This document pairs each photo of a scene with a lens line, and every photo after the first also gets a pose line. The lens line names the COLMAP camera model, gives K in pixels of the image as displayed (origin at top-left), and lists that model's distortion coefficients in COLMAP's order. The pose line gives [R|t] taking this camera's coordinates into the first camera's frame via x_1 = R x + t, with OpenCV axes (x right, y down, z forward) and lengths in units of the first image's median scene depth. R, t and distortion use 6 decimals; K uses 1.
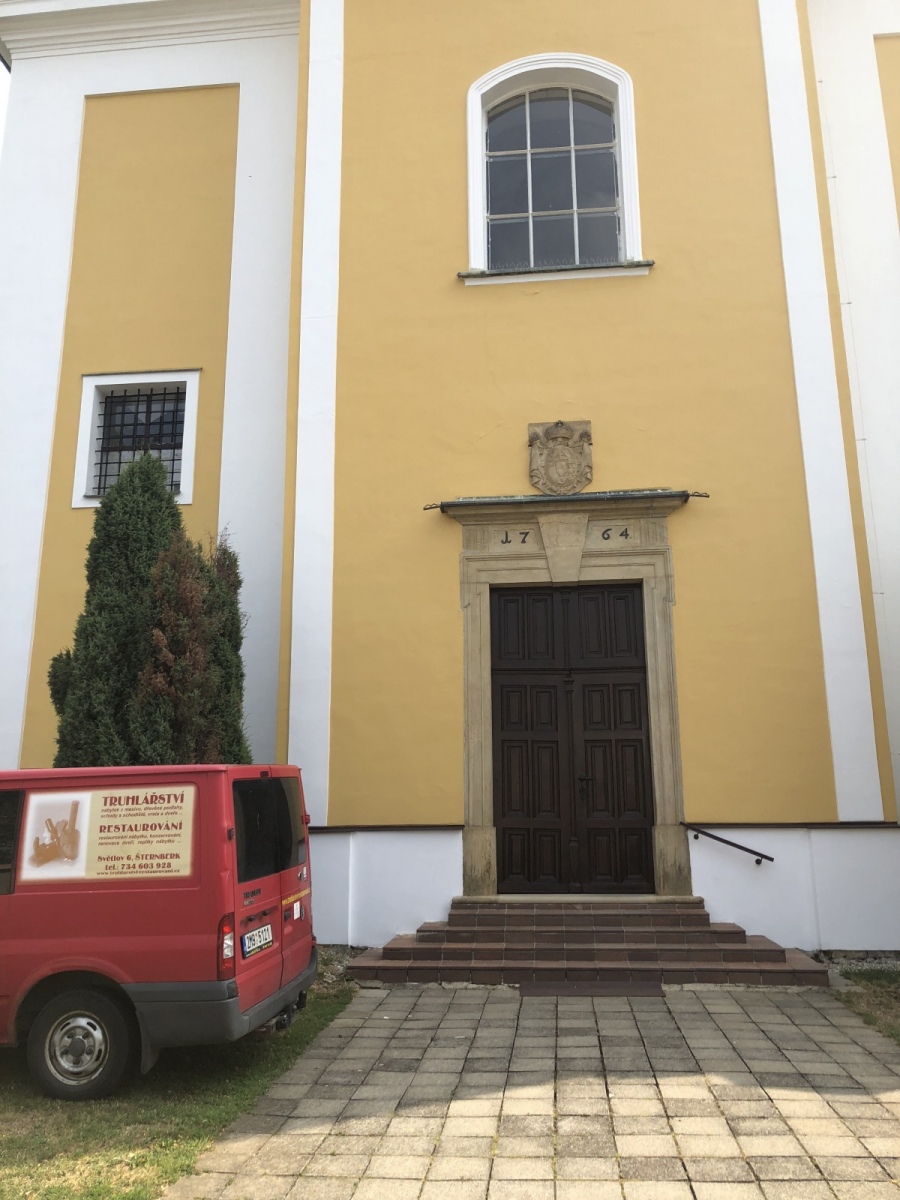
lens RADIAL K [[971.8, 0, 449.7], [0, 971.8, 577.1], [0, 0, 1]] dist [0.098841, 0.000385]
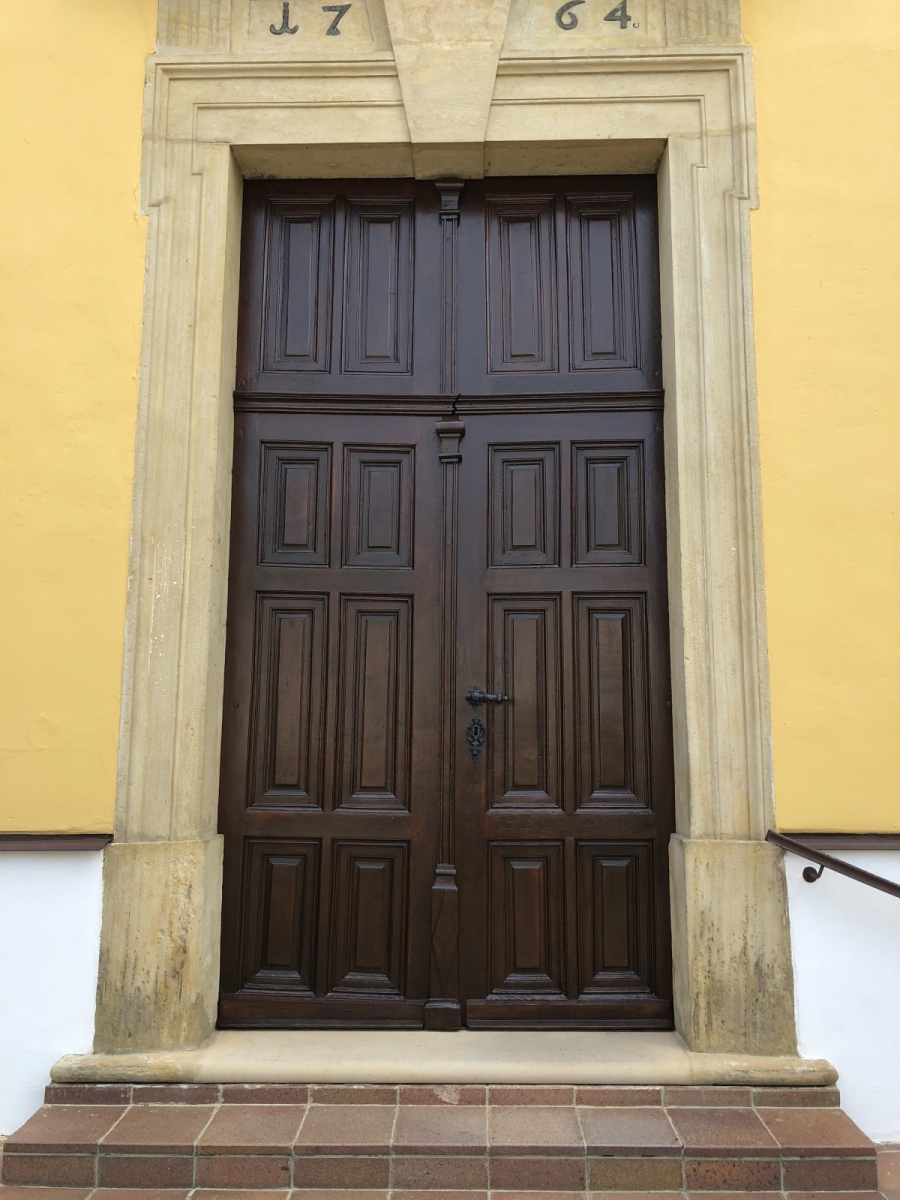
lens RADIAL K [[973.1, 0, 454.0], [0, 973.1, 585.1], [0, 0, 1]] dist [0.052843, -0.082143]
pose [[0.996541, 0.018426, 0.081029, 0.098011], [-0.025701, 0.995639, 0.089681, 0.133852], [-0.079024, -0.091453, 0.992669, 0.654219]]
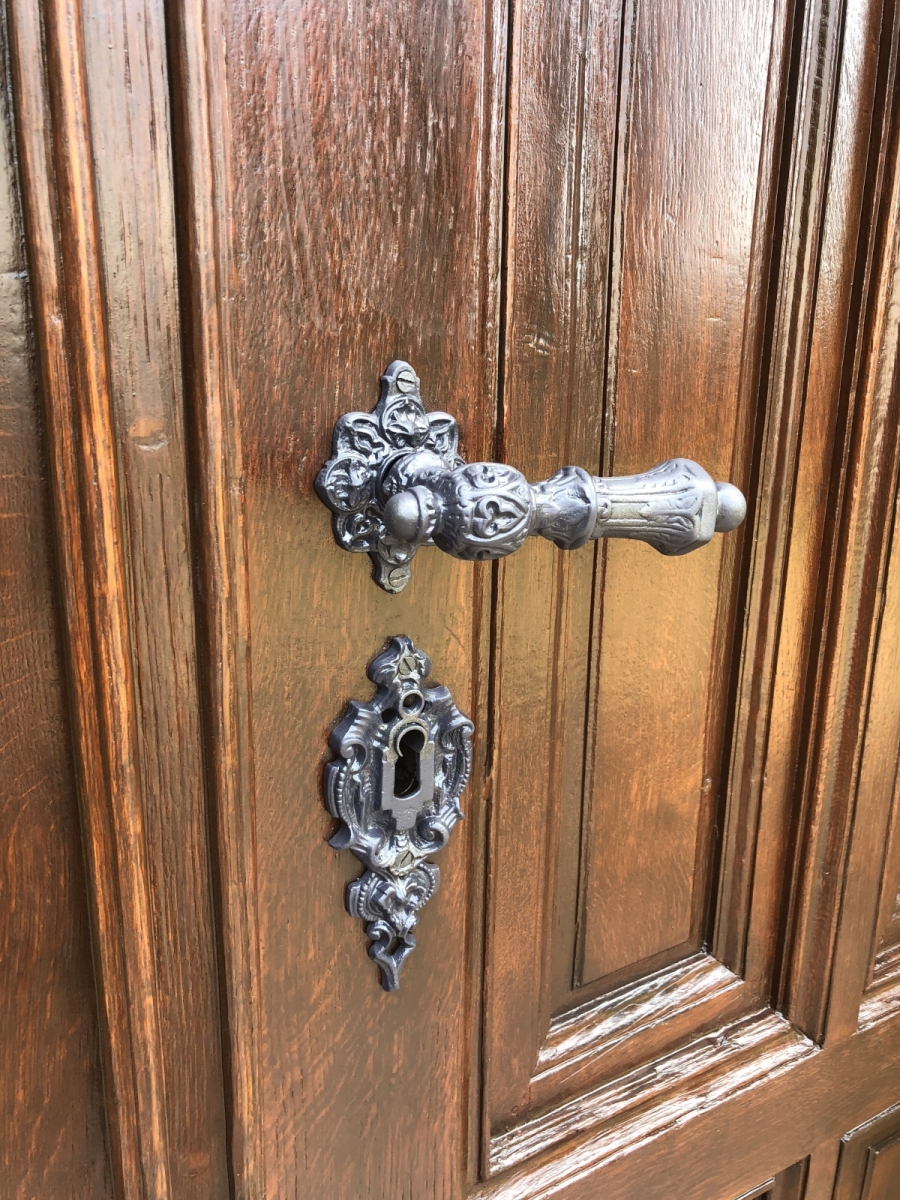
lens RADIAL K [[991.1, 0, 445.9], [0, 991.1, 575.5], [0, 0, 1]] dist [0.013773, 0.003172]
pose [[0.799775, -0.142479, 0.583146, 0.113695], [-0.163823, 0.882748, 0.440361, 0.192009], [-0.577513, -0.447723, 0.682659, 0.969617]]
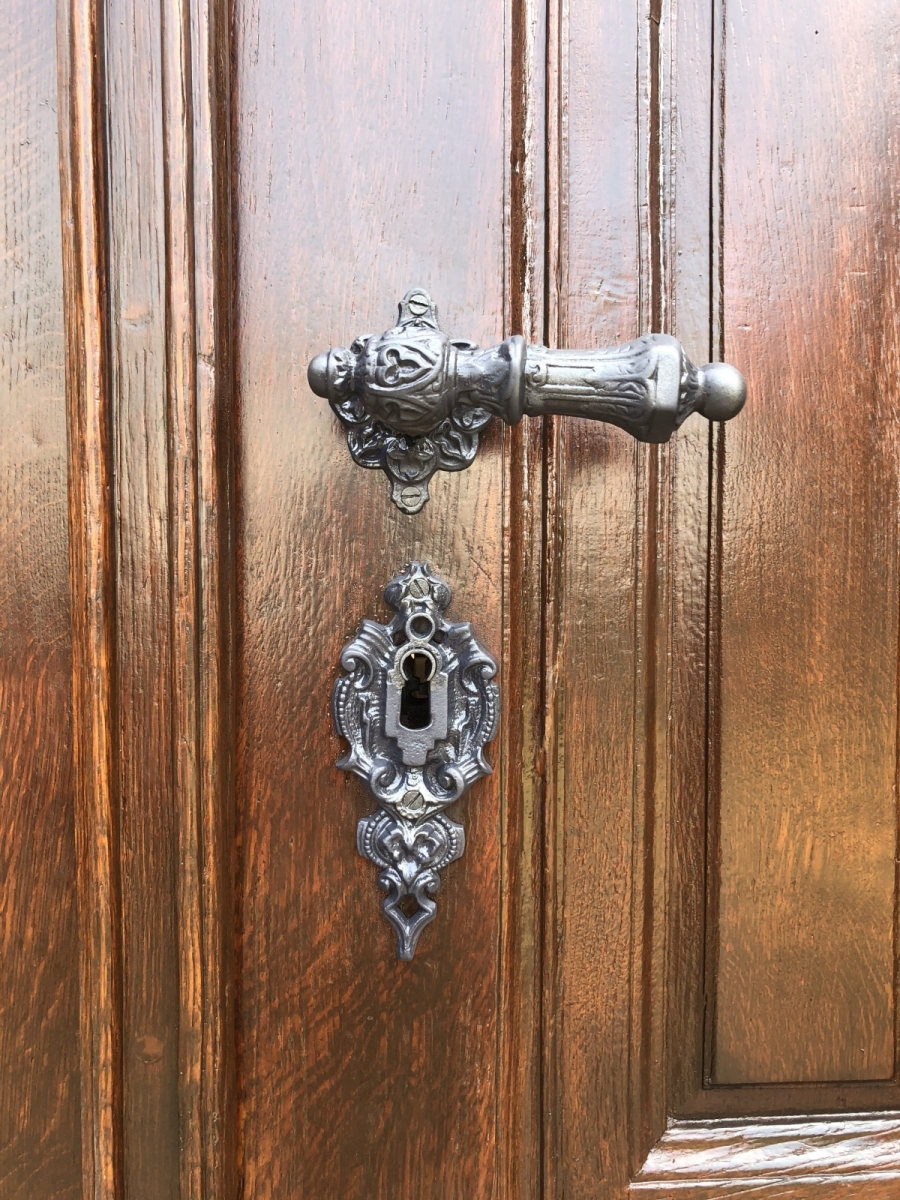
lens RADIAL K [[973.1, 0, 454.0], [0, 973.1, 585.1], [0, 0, 1]] dist [0.052843, -0.082143]
pose [[0.990659, -0.003151, 0.136329, 0.131229], [-0.034563, 0.961285, 0.273379, 0.202203], [-0.131913, -0.275538, 0.952196, 0.958814]]
